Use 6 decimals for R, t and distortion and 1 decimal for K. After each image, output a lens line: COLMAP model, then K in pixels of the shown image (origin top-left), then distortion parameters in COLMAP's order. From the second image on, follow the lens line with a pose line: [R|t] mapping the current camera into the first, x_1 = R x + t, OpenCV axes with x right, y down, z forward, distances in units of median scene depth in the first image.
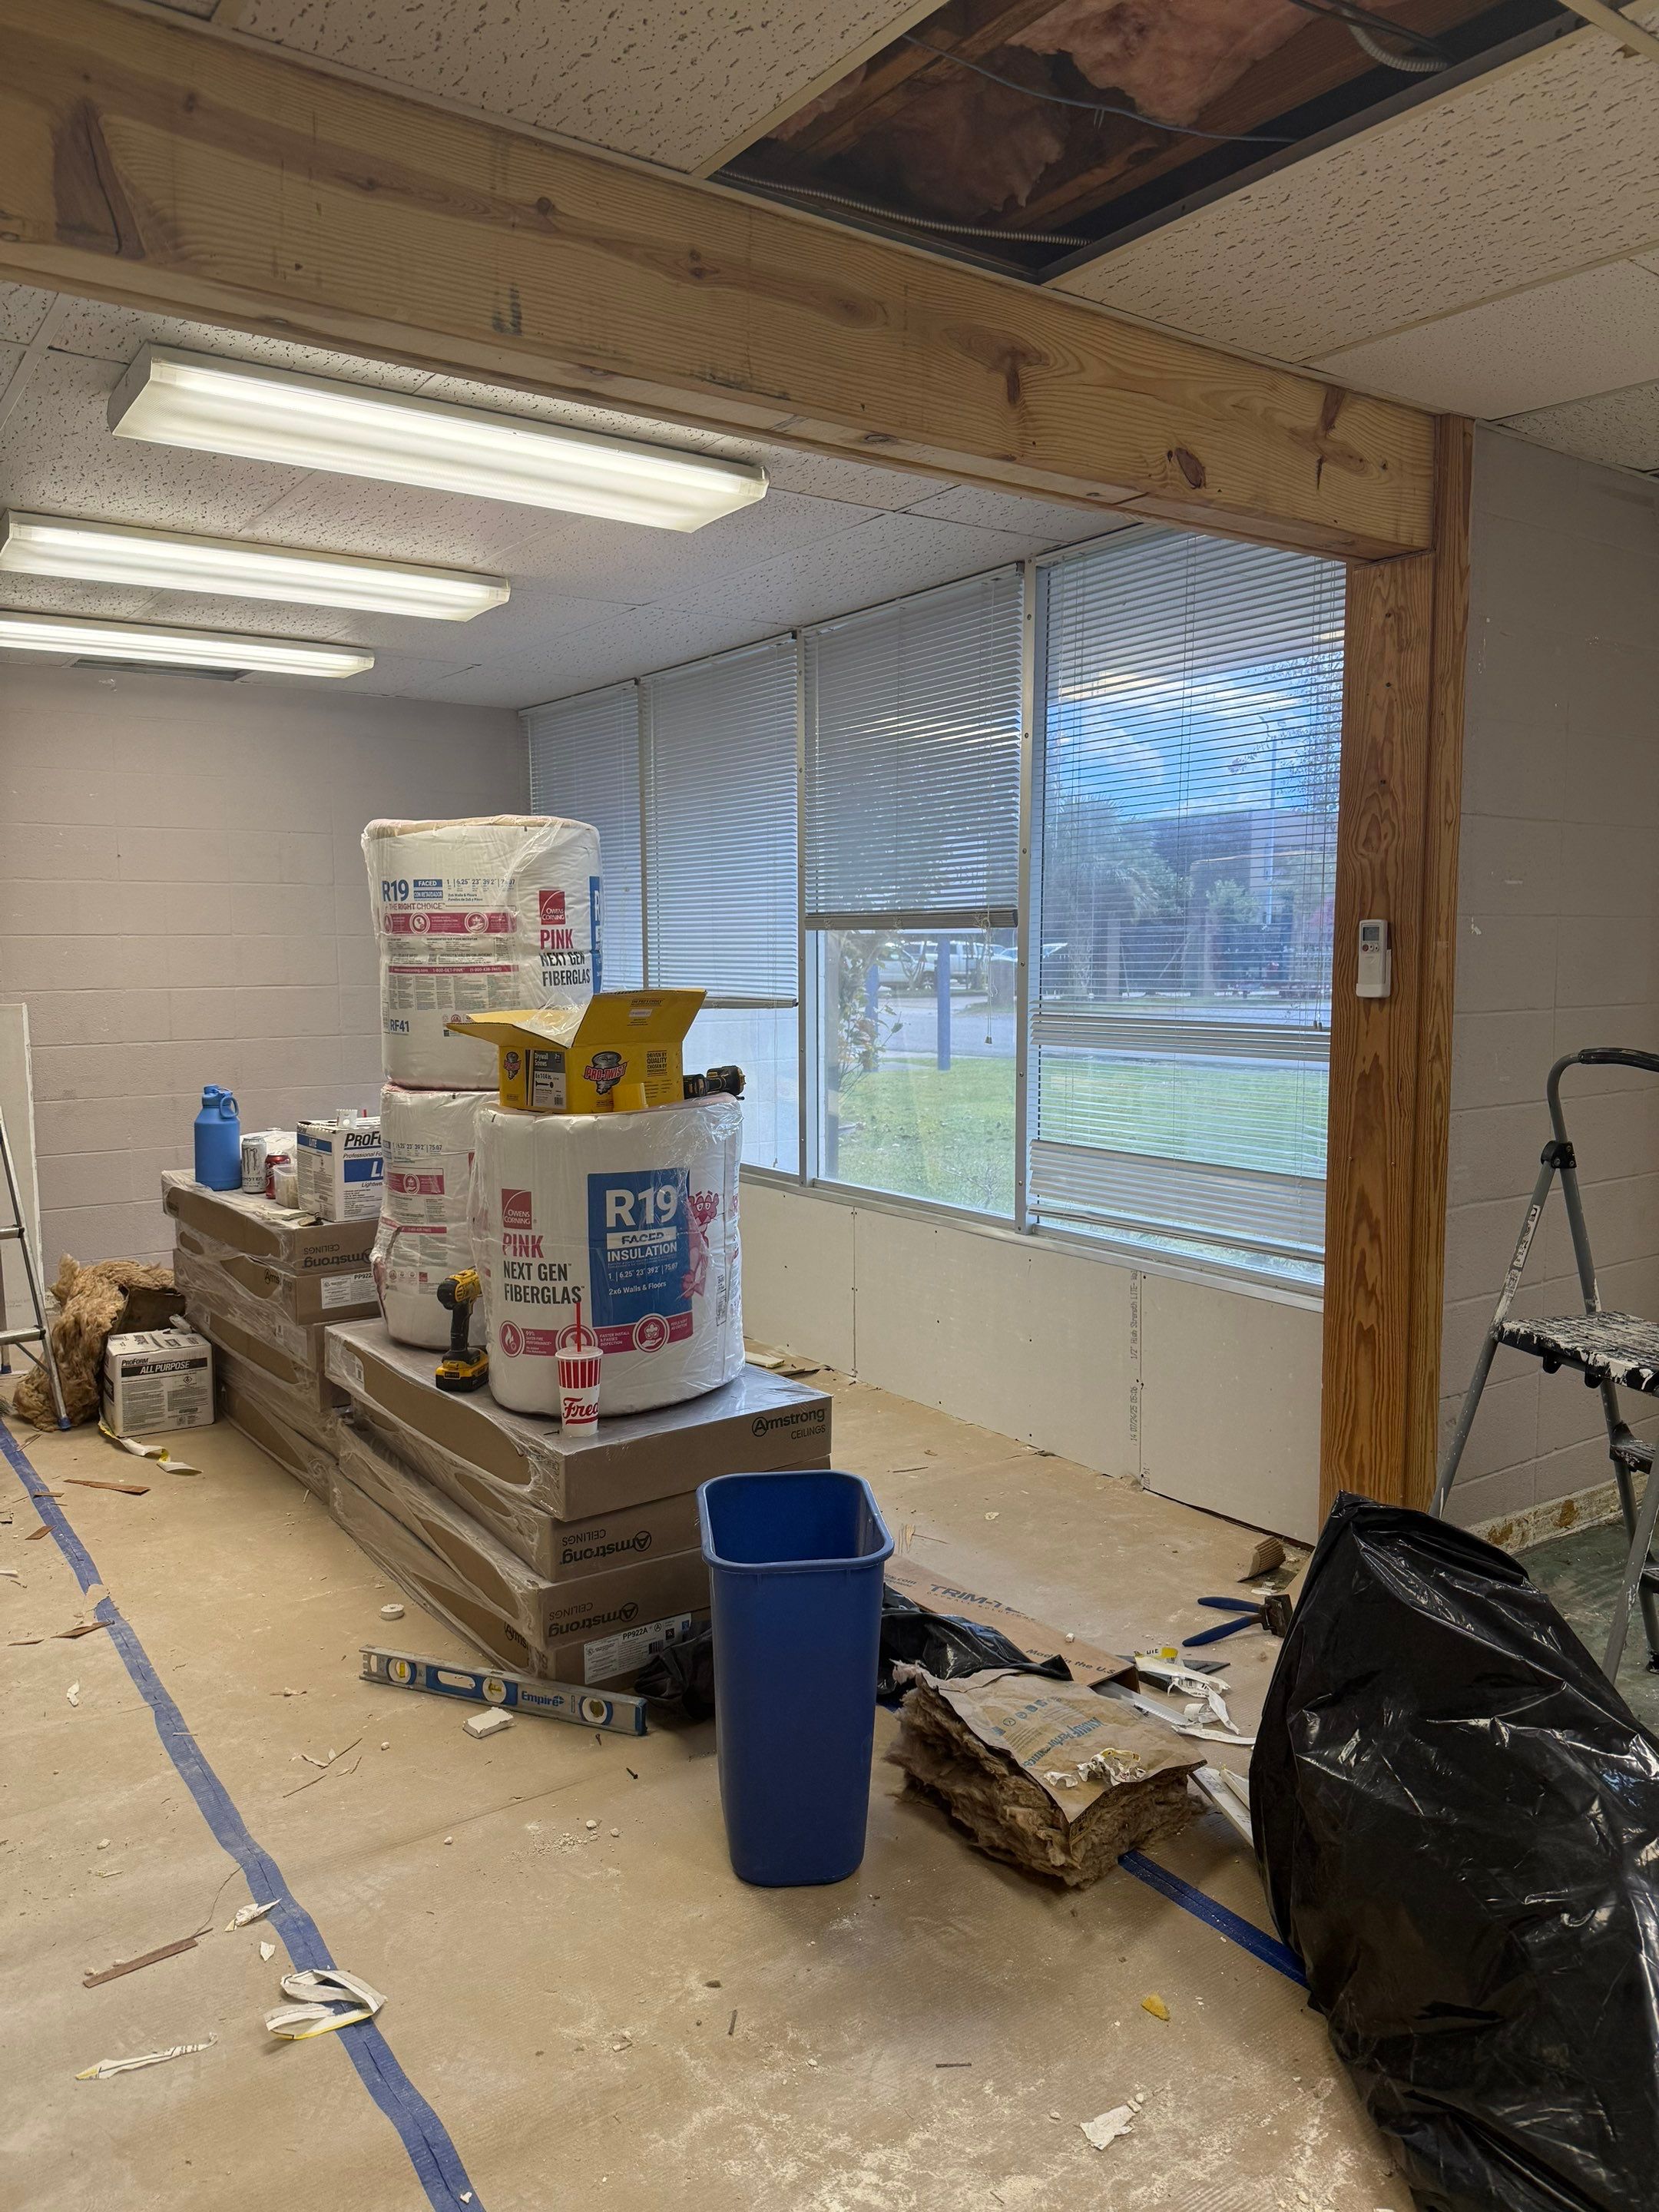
lens RADIAL K [[1559.9, 0, 807.4], [0, 1559.9, 1086.3], [0, 0, 1]] dist [0.047615, -0.056015]
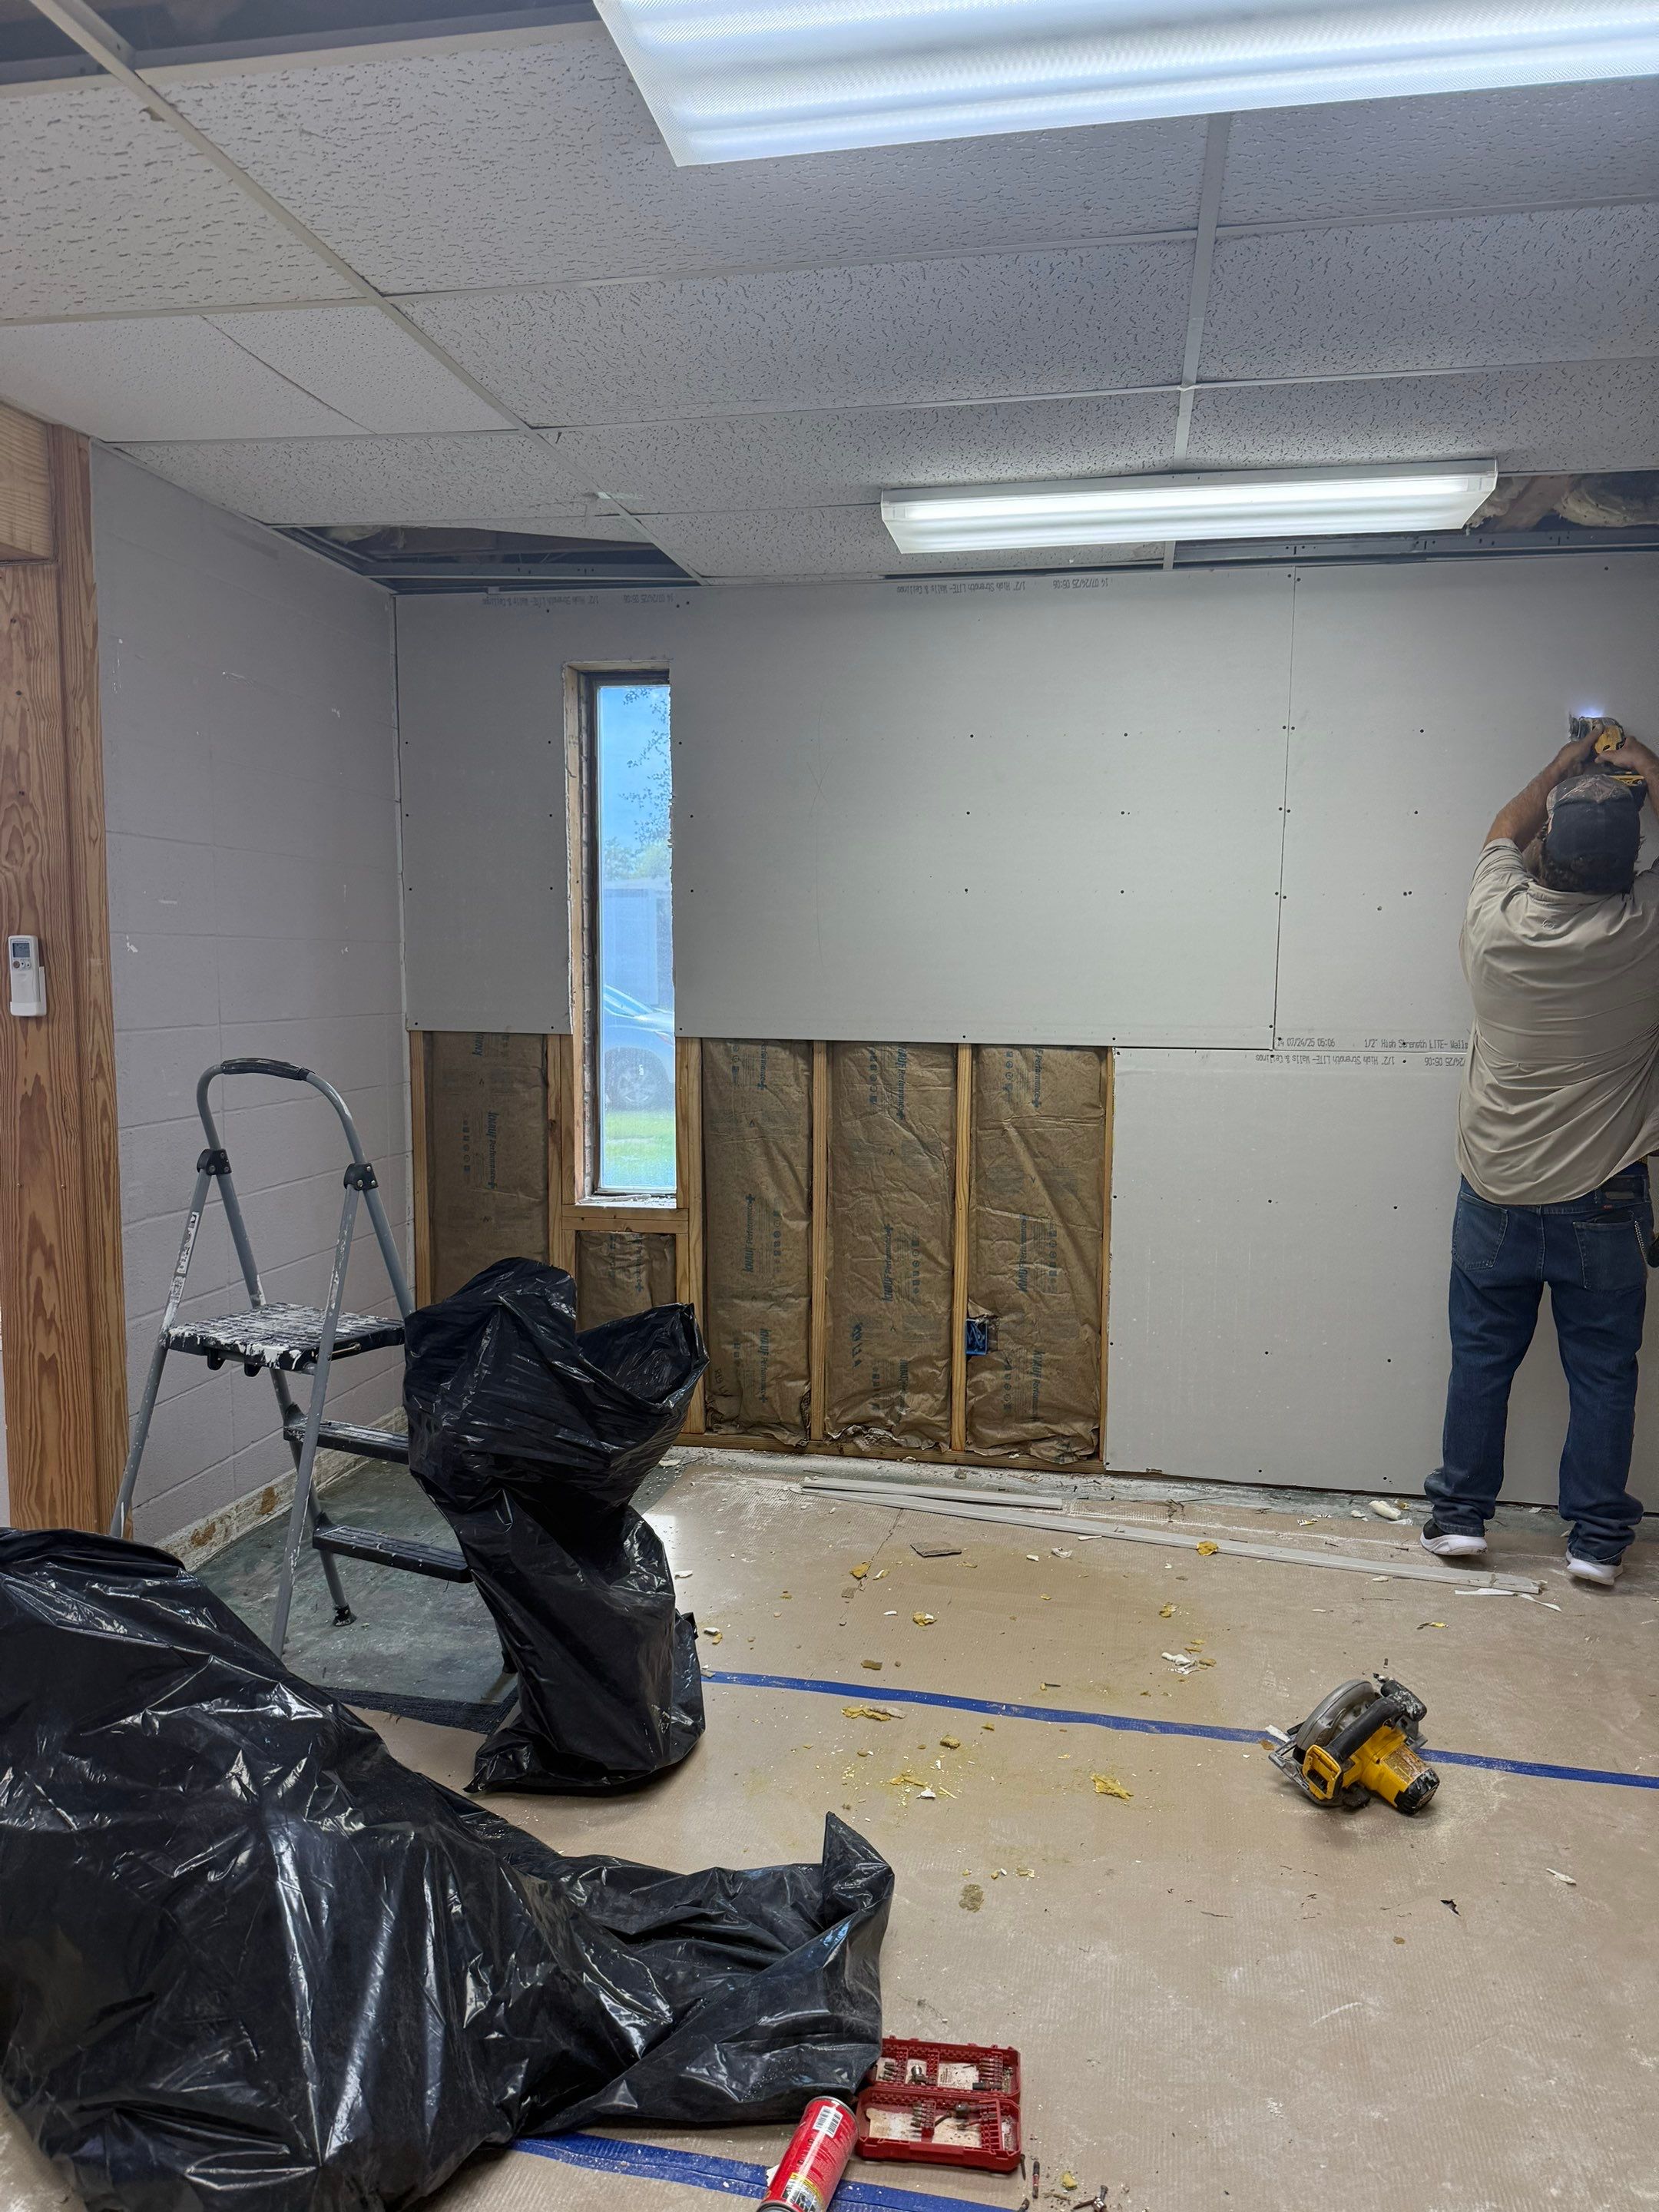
lens RADIAL K [[1559.9, 0, 873.4], [0, 1559.9, 1116.7], [0, 0, 1]] dist [0.047615, -0.056015]
pose [[0.724116, -0.060316, 0.687036, 0.078037], [0.060242, 0.997893, 0.024113, 0.014613], [-0.687042, 0.023928, 0.726223, -0.065528]]
